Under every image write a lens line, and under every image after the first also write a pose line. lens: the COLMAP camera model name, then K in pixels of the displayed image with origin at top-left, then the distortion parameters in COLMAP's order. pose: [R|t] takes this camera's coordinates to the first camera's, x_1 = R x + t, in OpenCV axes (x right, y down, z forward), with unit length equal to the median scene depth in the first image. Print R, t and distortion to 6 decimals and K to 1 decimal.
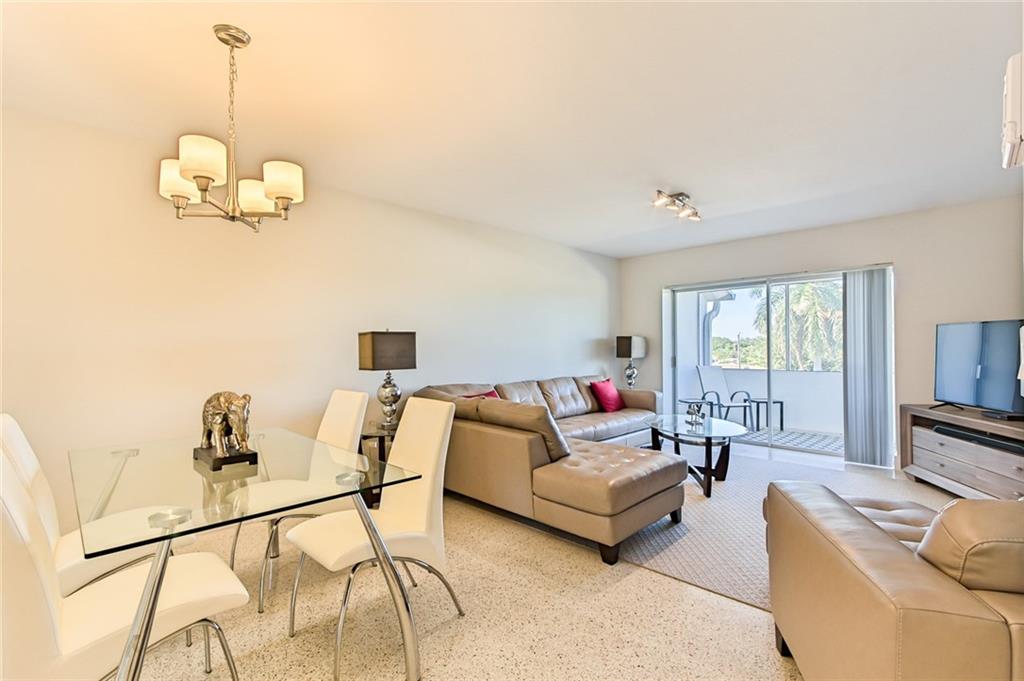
lens RADIAL K [[460.2, 0, 518.5], [0, 460.2, 343.9], [0, 0, 1]] dist [-0.001968, 0.004444]
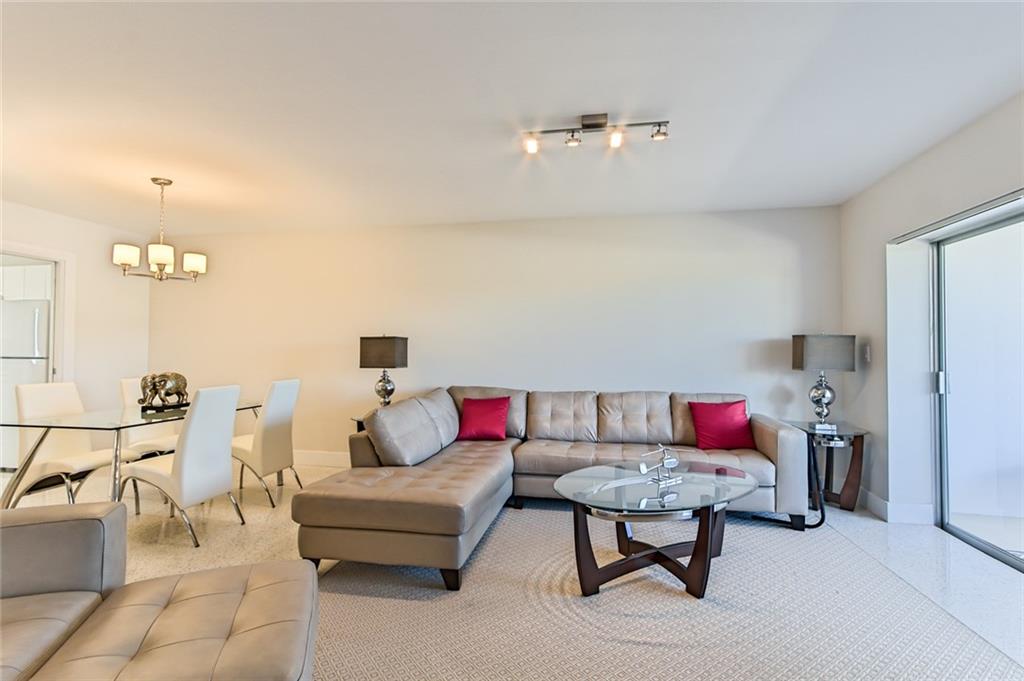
lens RADIAL K [[460.2, 0, 505.4], [0, 460.2, 342.1], [0, 0, 1]] dist [-0.001968, 0.004444]
pose [[0.558714, -0.008637, -0.829315, 0.739190], [-0.000926, 0.999939, -0.011038, 0.000716], [0.829360, 0.006935, 0.558672, 0.482458]]
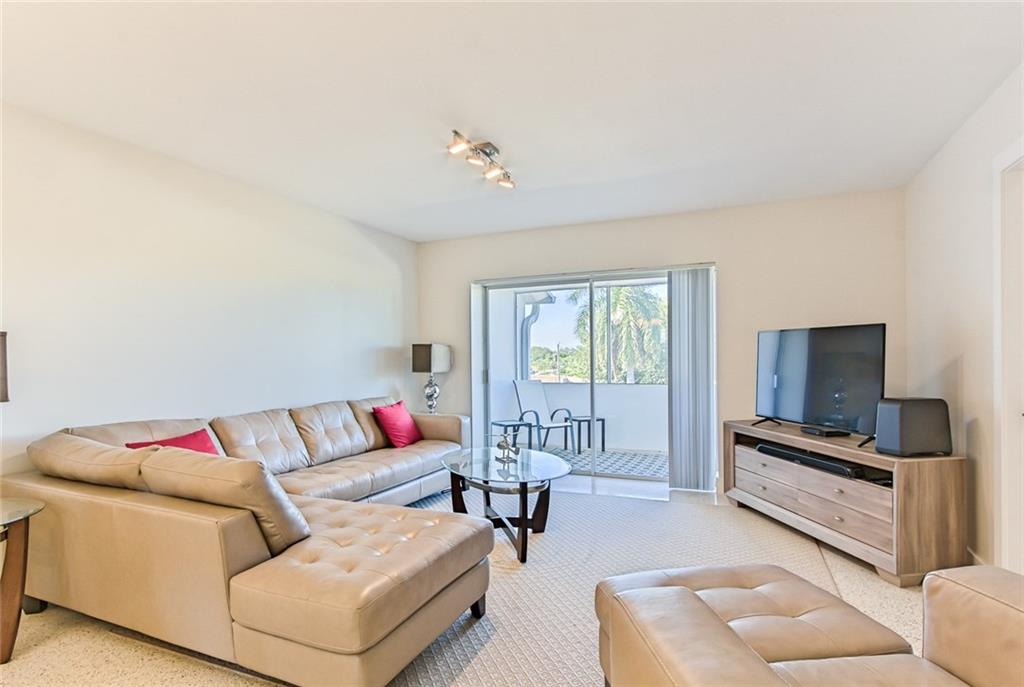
lens RADIAL K [[527.6, 0, 513.9], [0, 527.6, 359.4], [0, 0, 1]] dist [-0.033340, -0.001083]
pose [[0.934901, -0.005456, 0.354868, 0.089628], [0.002065, 0.999949, 0.009934, 0.000864], [-0.354904, -0.008555, 0.934864, 0.195847]]
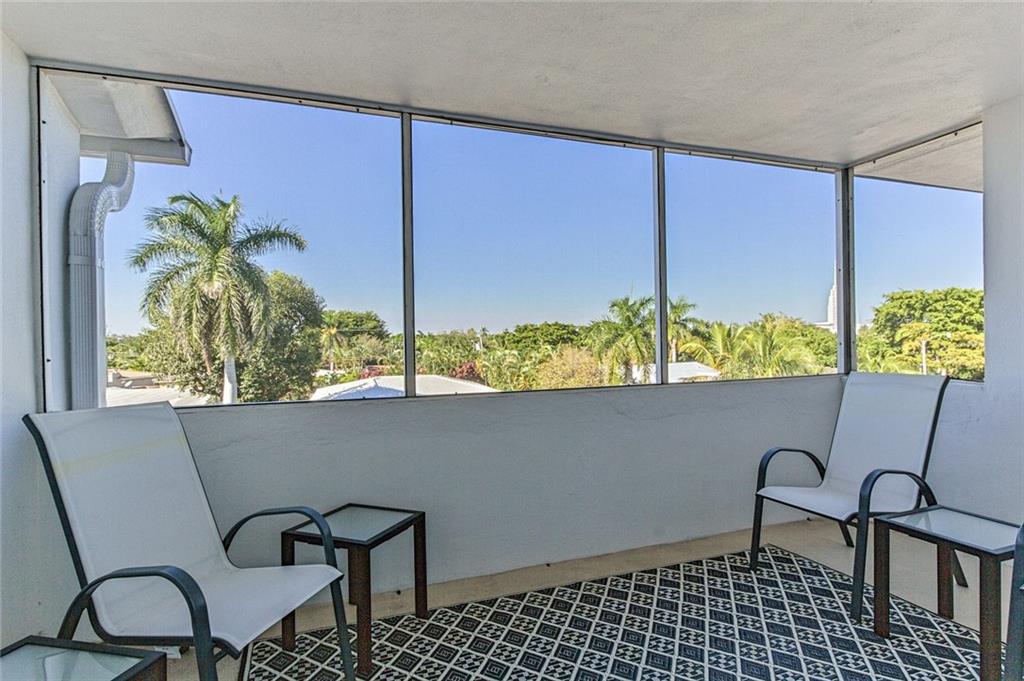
lens RADIAL K [[508.9, 0, 516.6], [0, 508.9, 347.9], [0, 0, 1]] dist [-0.021992, -0.000897]
pose [[0.418602, -0.016894, 0.908013, 0.546361], [0.005751, 0.999856, 0.015952, 0.030161], [-0.908152, -0.001456, 0.418639, 1.397408]]
